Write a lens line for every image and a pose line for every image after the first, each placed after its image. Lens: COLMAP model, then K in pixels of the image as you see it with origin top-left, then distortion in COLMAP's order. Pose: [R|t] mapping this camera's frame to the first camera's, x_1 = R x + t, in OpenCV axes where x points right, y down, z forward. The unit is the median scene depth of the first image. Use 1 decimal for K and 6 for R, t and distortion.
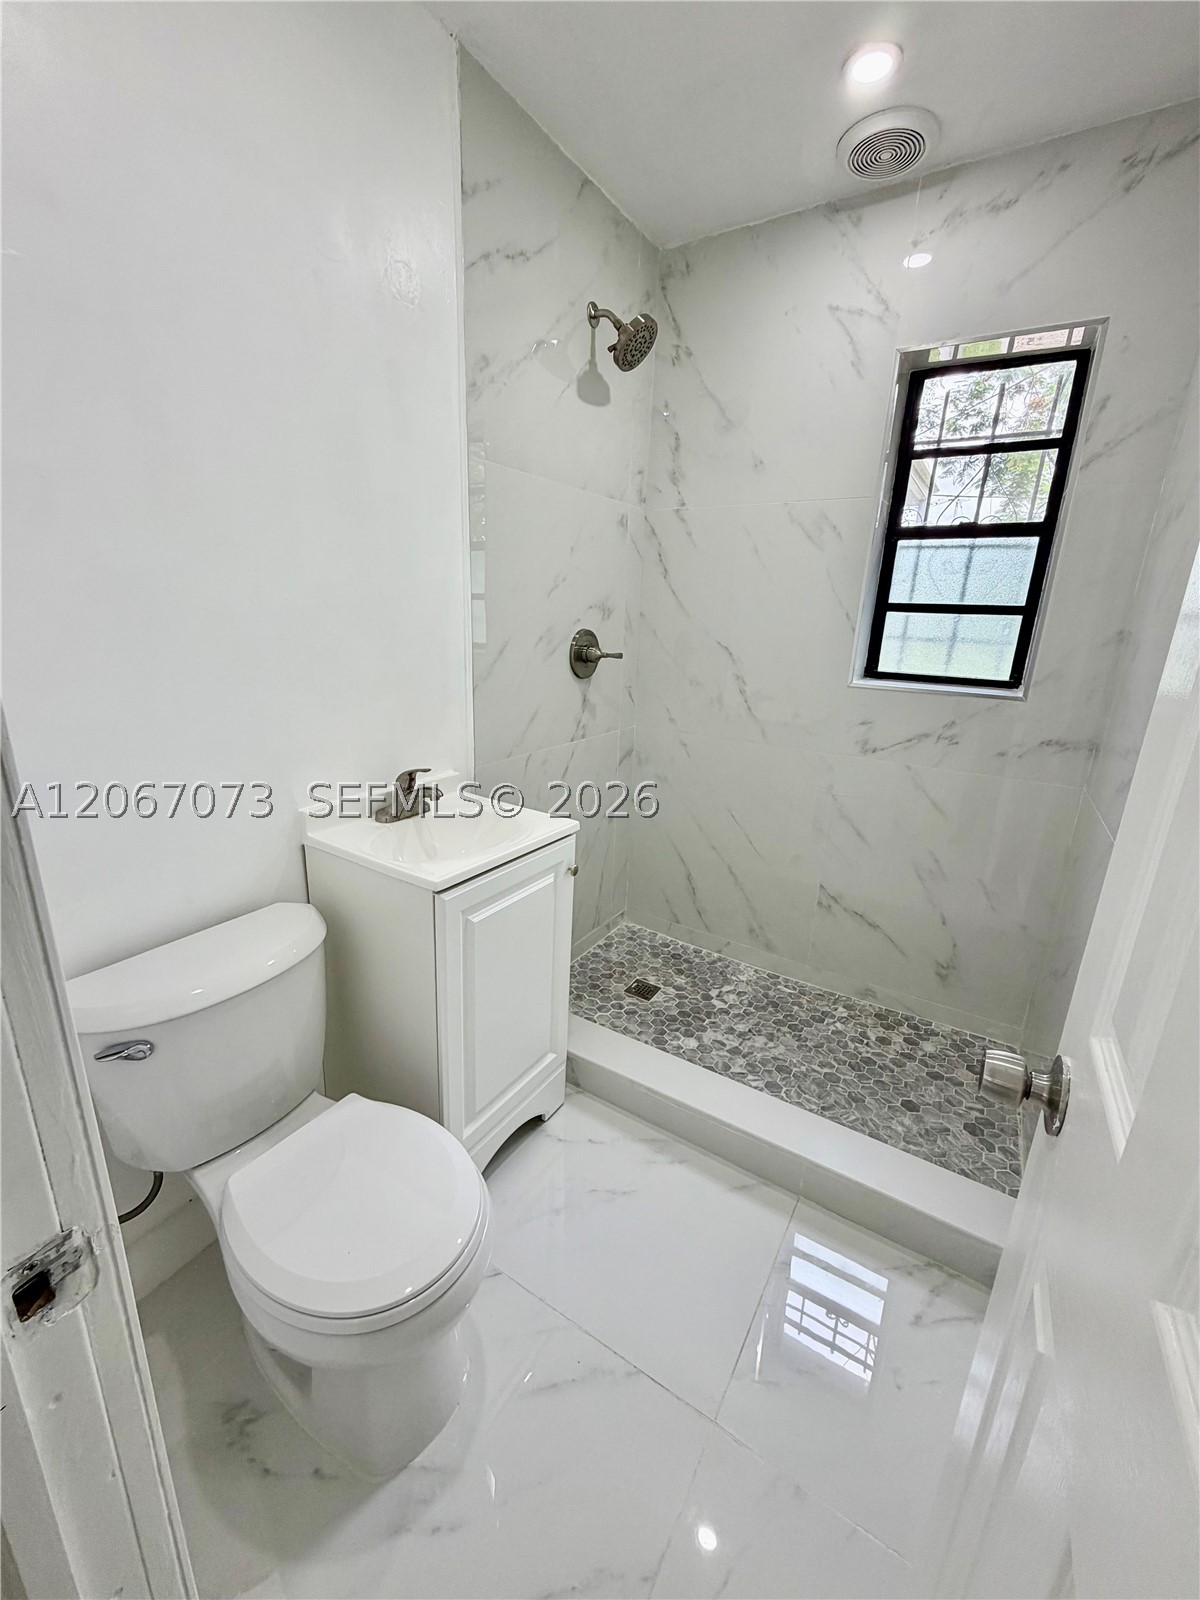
lens RADIAL K [[638.4, 0, 599.7], [0, 638.4, 795.6], [0, 0, 1]] dist [0.000474, -0.000363]
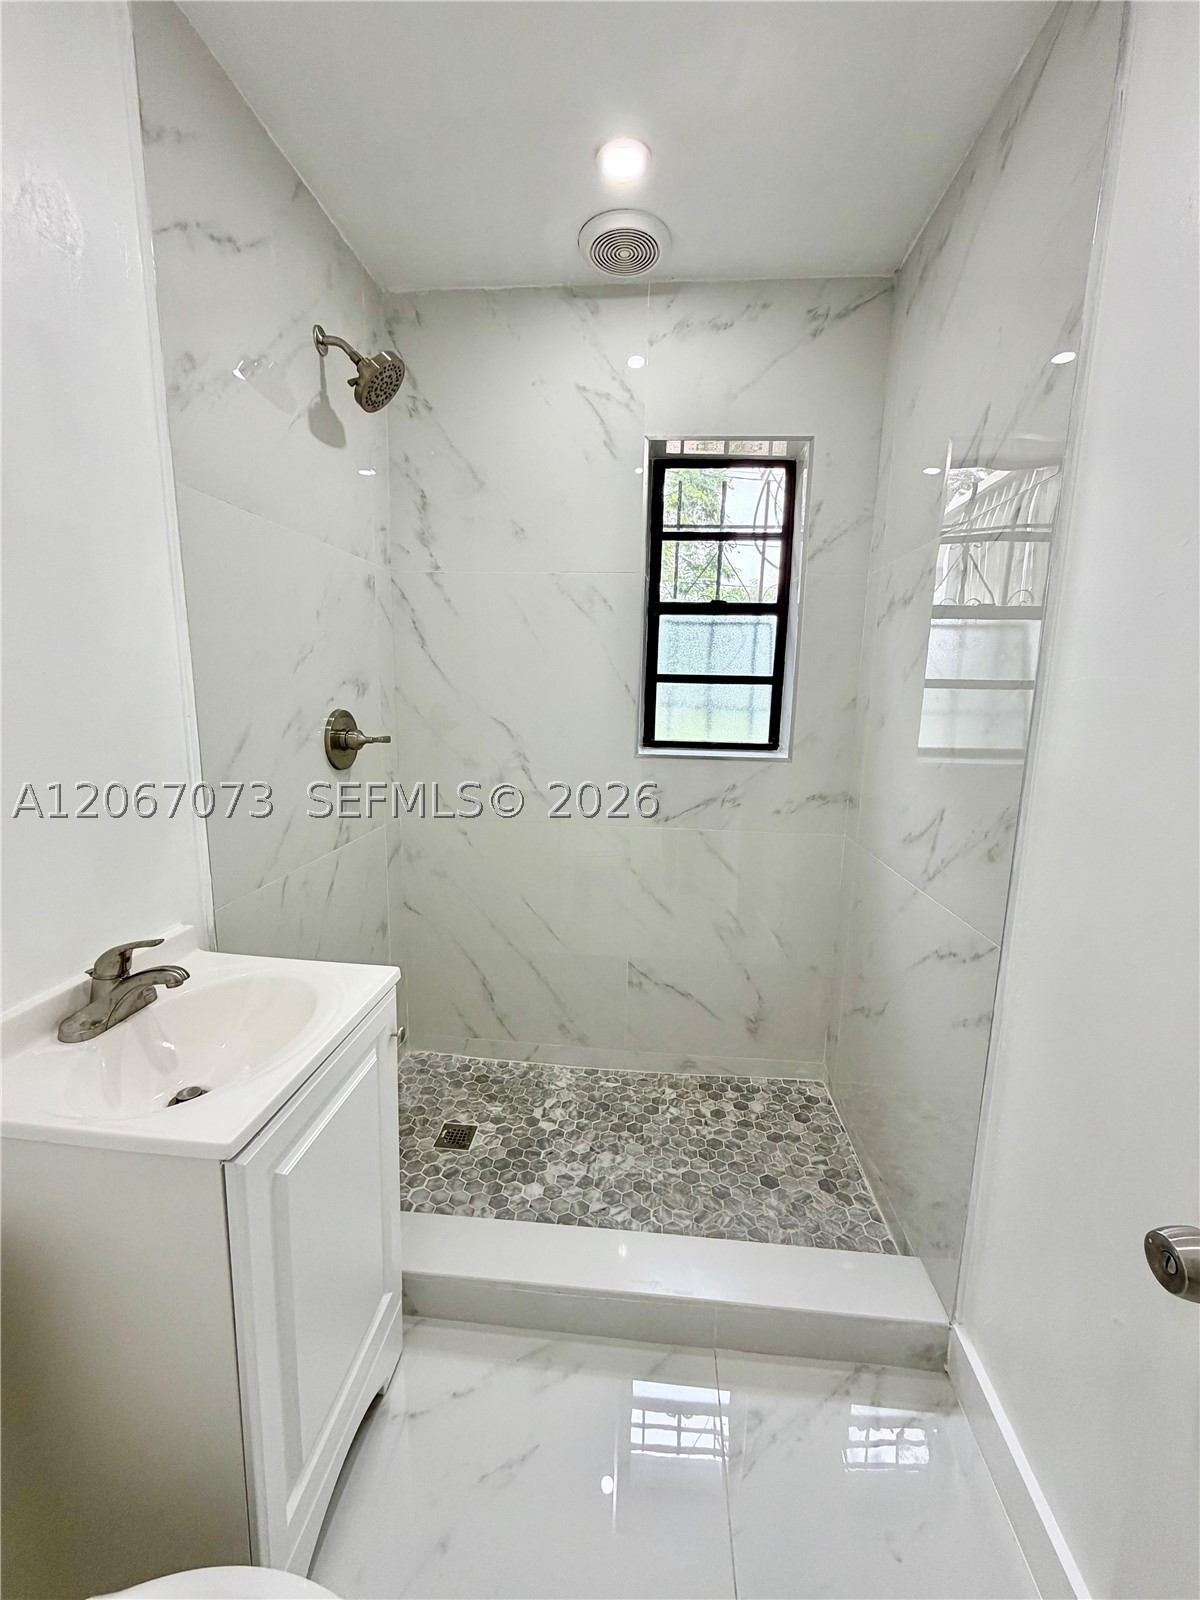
lens RADIAL K [[638.4, 0, 599.7], [0, 638.4, 795.6], [0, 0, 1]] dist [0.000474, -0.000363]
pose [[0.890476, -0.095436, 0.444909, -0.108418], [0.136158, 0.988844, -0.060402, -0.064975], [-0.434181, 0.114364, 0.893537, 0.160842]]
